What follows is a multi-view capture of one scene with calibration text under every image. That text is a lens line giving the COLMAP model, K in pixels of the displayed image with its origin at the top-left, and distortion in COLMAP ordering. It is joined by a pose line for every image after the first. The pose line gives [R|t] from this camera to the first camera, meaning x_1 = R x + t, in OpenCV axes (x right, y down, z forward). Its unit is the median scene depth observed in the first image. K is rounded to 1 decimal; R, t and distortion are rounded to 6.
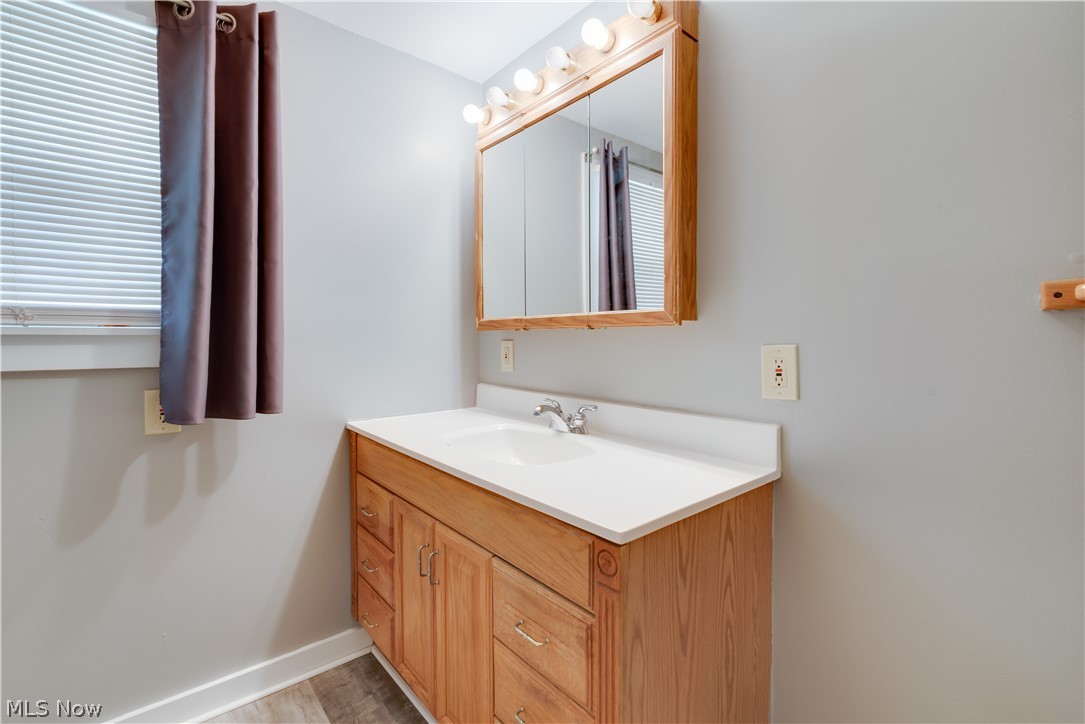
lens RADIAL K [[468.6, 0, 543.3], [0, 468.6, 358.0], [0, 0, 1]] dist [0.001063, -0.000058]
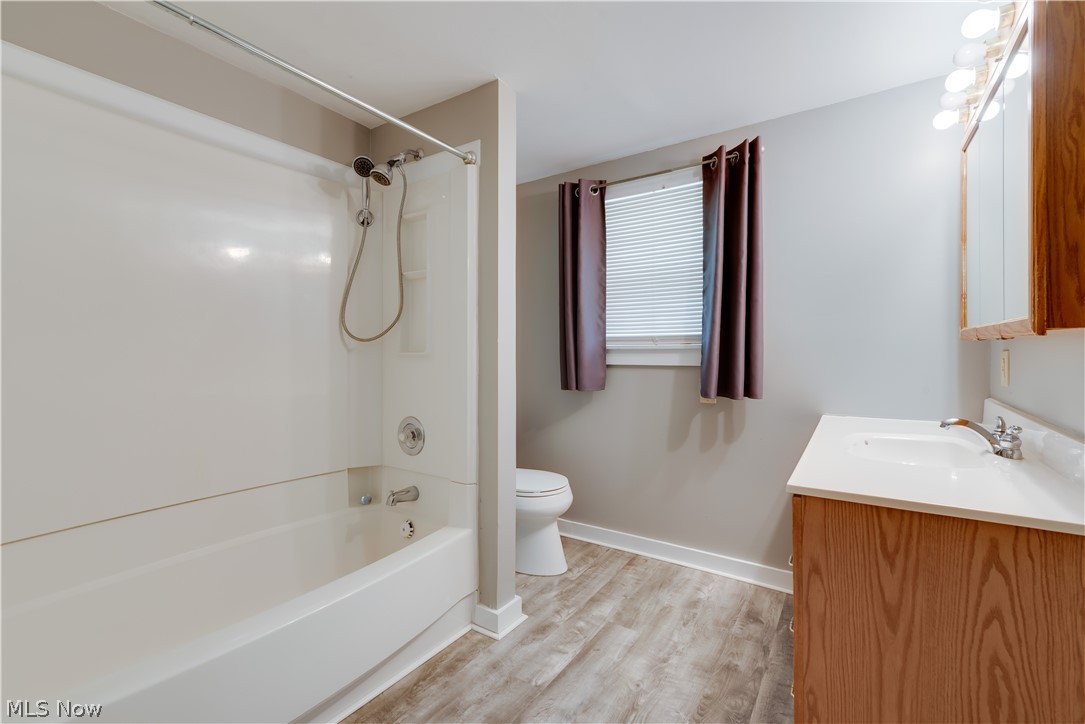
lens RADIAL K [[468.6, 0, 543.3], [0, 468.6, 358.0], [0, 0, 1]] dist [0.001063, -0.000058]
pose [[0.273484, 0.015514, -0.961751, 0.781753], [-0.024844, 0.999650, 0.009061, -0.012615], [0.961556, 0.021416, 0.273774, -0.092360]]
